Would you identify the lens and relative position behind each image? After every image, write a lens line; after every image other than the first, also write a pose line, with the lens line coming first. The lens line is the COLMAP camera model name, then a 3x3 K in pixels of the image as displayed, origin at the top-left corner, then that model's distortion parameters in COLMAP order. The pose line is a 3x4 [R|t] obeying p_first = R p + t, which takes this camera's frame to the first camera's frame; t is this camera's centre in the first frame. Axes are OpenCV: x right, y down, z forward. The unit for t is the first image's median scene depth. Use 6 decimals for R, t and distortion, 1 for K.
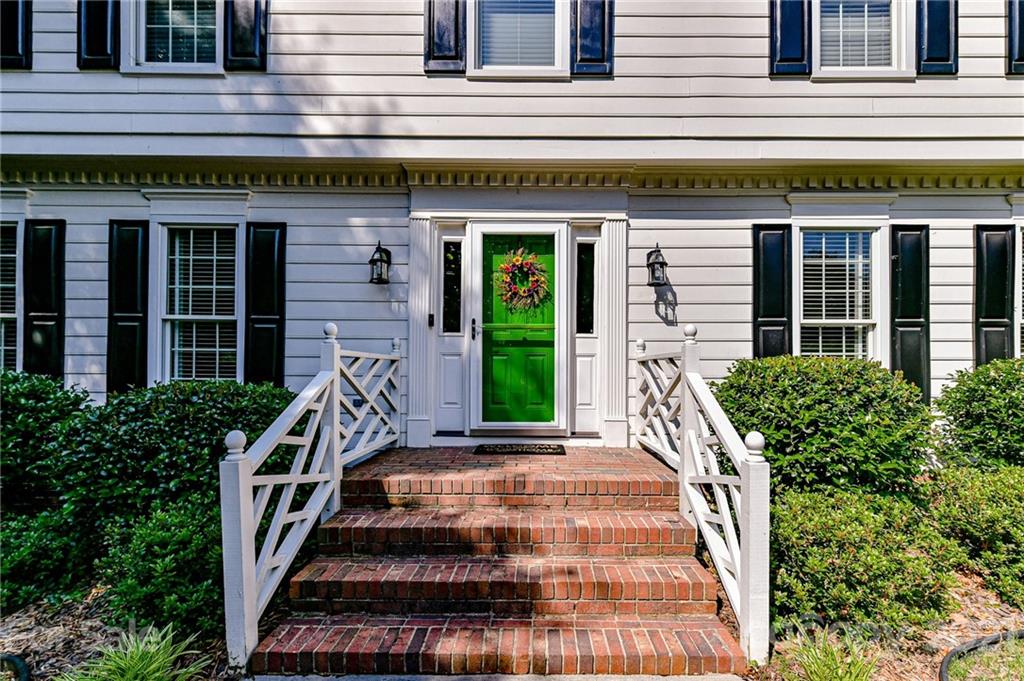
lens RADIAL K [[468.2, 0, 522.5], [0, 468.2, 368.2], [0, 0, 1]] dist [0.003990, 0.000381]
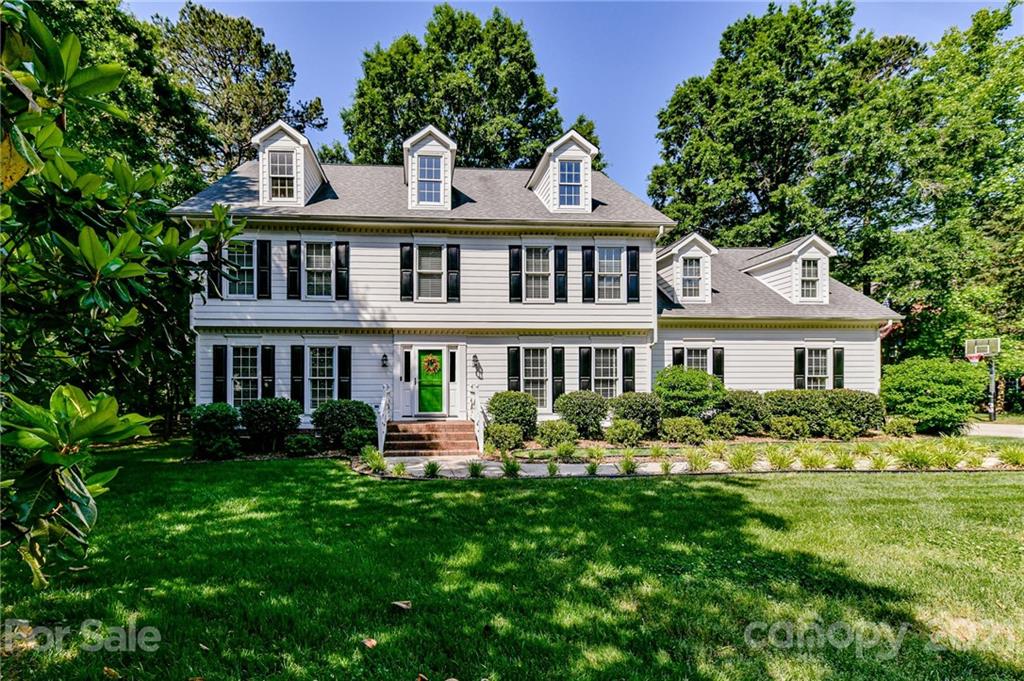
lens RADIAL K [[486.3, 0, 451.4], [0, 486.3, 383.1], [0, 0, 1]] dist [0.005092, -0.000994]
pose [[0.997218, -0.006579, 0.074244, -0.105073], [0.006214, 0.999967, 0.005139, -0.087350], [-0.074275, -0.004663, 0.997227, -2.116305]]
